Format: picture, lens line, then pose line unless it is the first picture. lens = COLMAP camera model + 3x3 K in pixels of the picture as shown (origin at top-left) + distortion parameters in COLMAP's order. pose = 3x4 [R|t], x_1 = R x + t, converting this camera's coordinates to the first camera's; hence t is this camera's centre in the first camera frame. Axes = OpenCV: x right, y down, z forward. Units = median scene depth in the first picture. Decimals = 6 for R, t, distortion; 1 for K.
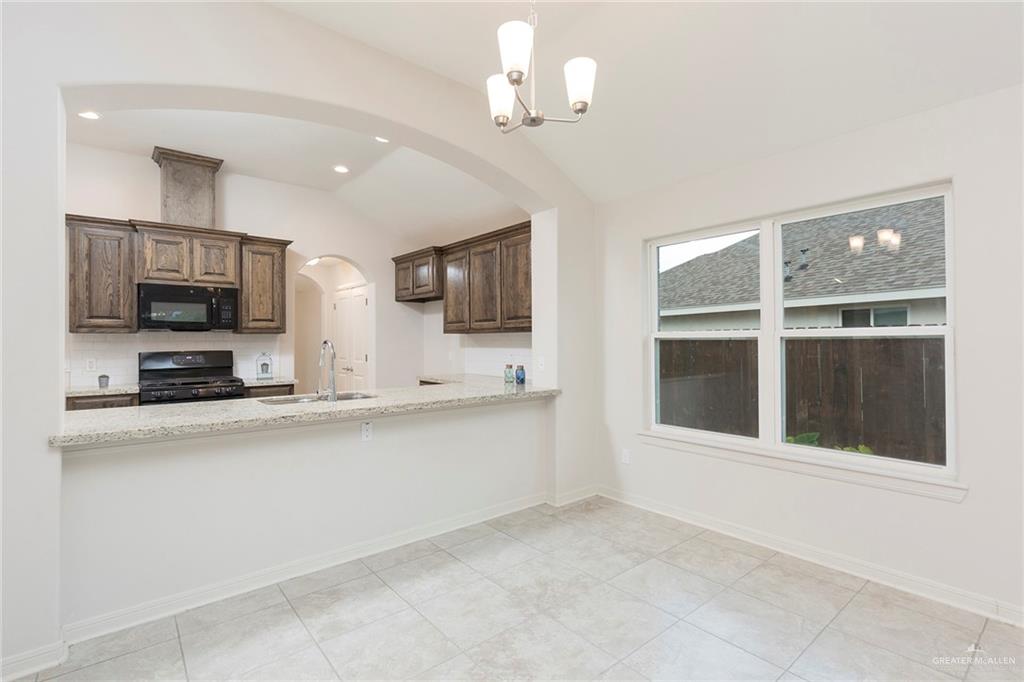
lens RADIAL K [[479.2, 0, 502.6], [0, 479.2, 338.2], [0, 0, 1]] dist [-0.004766, -0.000122]
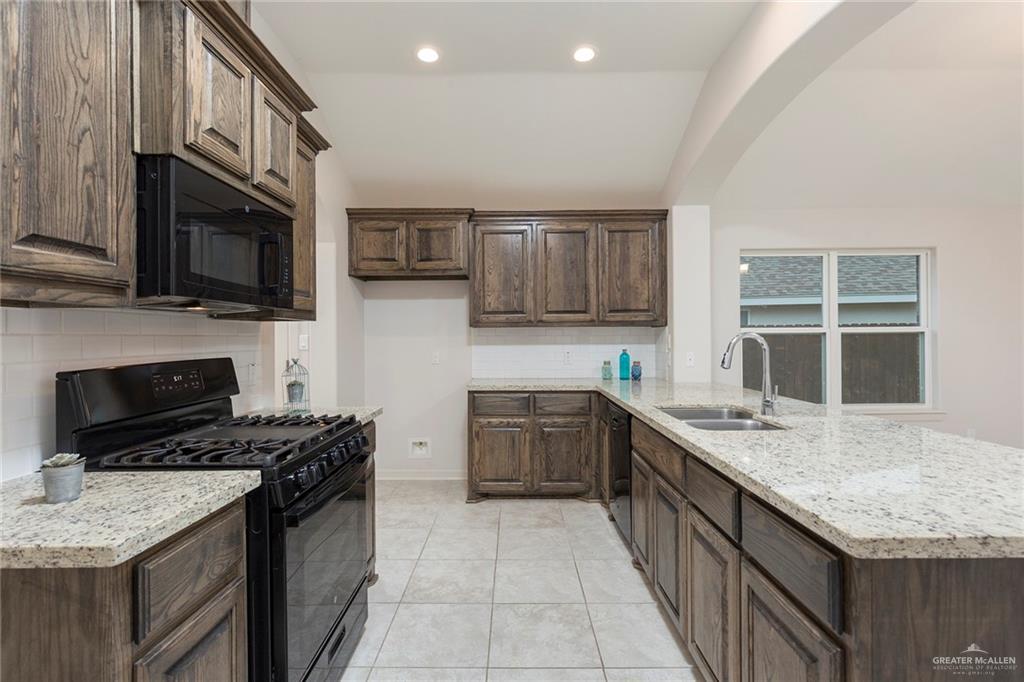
lens RADIAL K [[479.2, 0, 508.5], [0, 479.2, 342.1], [0, 0, 1]] dist [-0.004766, -0.000122]
pose [[0.634349, -0.008177, 0.773004, -0.882495], [-0.000638, 0.999938, 0.011101, 0.008630], [-0.773047, -0.007535, 0.634304, 0.626283]]
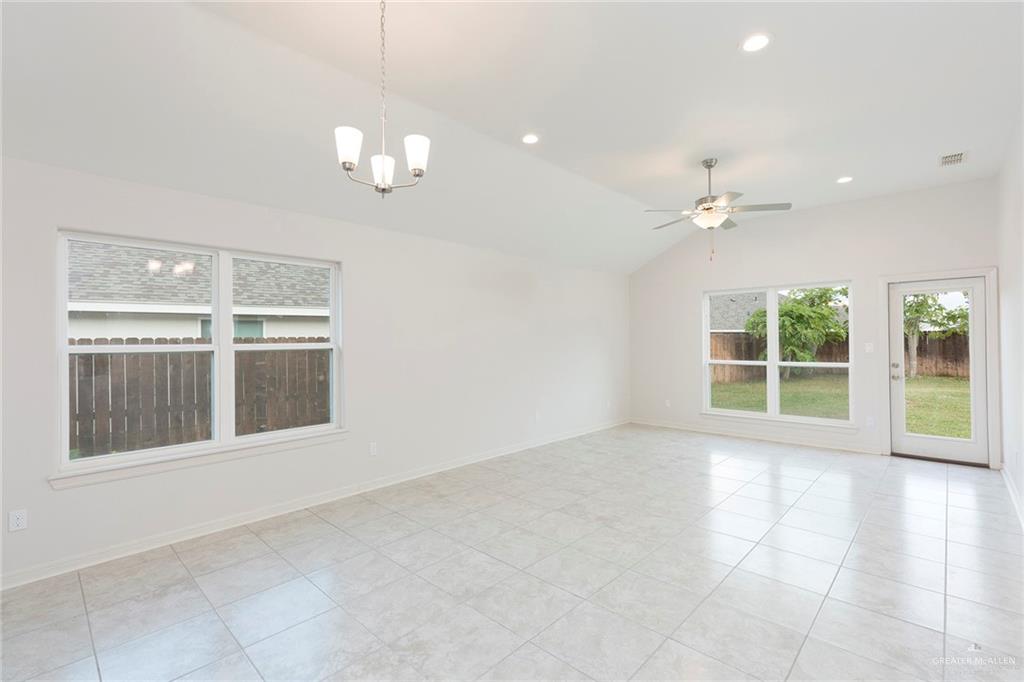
lens RADIAL K [[458.0, 0, 514.2], [0, 458.0, 339.1], [0, 0, 1]] dist [0.003786, 0.000312]
pose [[-0.131321, 0.009281, 0.991297, -0.488677], [0.008390, 0.999931, -0.008250, -0.011316], [-0.991304, 0.007233, -0.131389, 0.326429]]
